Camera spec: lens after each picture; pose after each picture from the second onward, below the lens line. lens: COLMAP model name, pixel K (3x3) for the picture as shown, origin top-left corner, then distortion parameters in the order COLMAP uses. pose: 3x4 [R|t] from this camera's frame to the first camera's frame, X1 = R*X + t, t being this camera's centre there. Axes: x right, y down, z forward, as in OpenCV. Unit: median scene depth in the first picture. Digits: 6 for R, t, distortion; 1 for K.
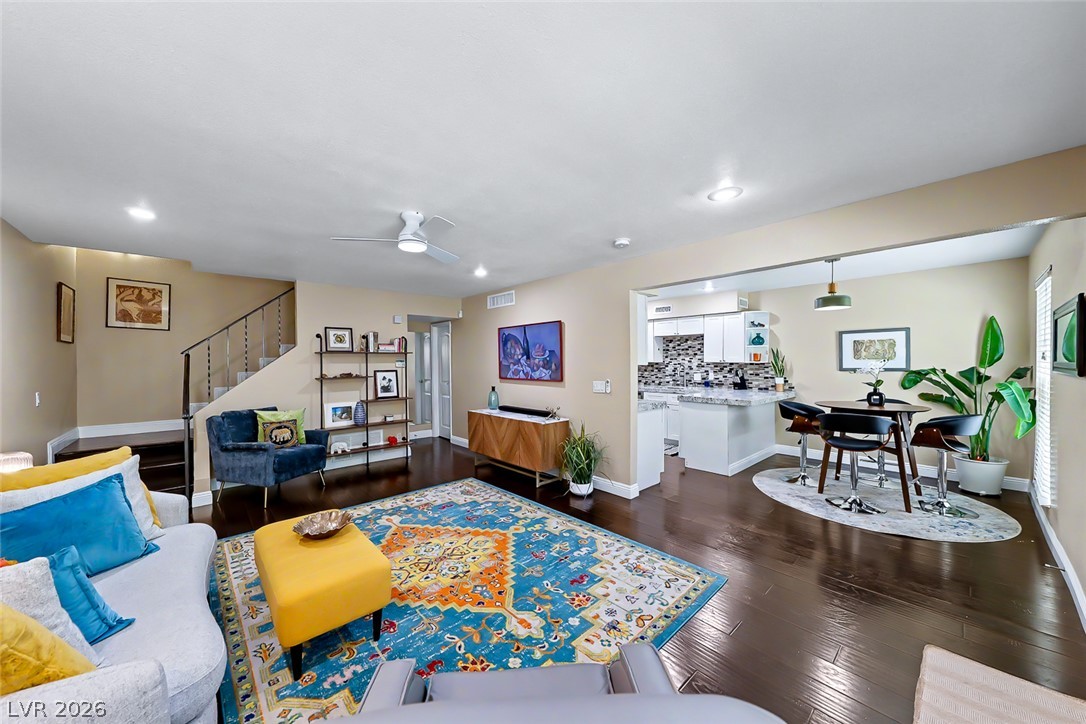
lens RADIAL K [[378.0, 0, 539.7], [0, 378.0, 364.6], [0, 0, 1]] dist [0.001106, 0.001783]
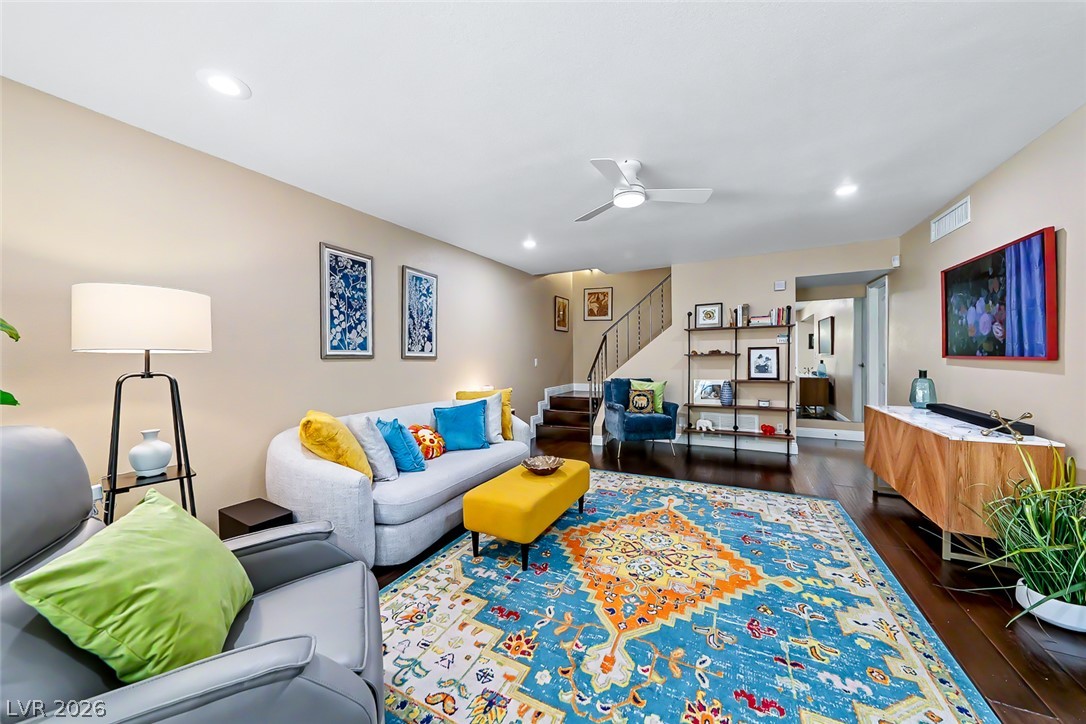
lens RADIAL K [[378.0, 0, 541.9], [0, 378.0, 359.2], [0, 0, 1]] dist [0.001106, 0.001783]
pose [[0.352529, 0.010321, -0.935744, 0.259720], [0.003500, 0.999918, 0.012347, 0.035602], [0.935794, -0.007628, 0.352464, 0.270666]]
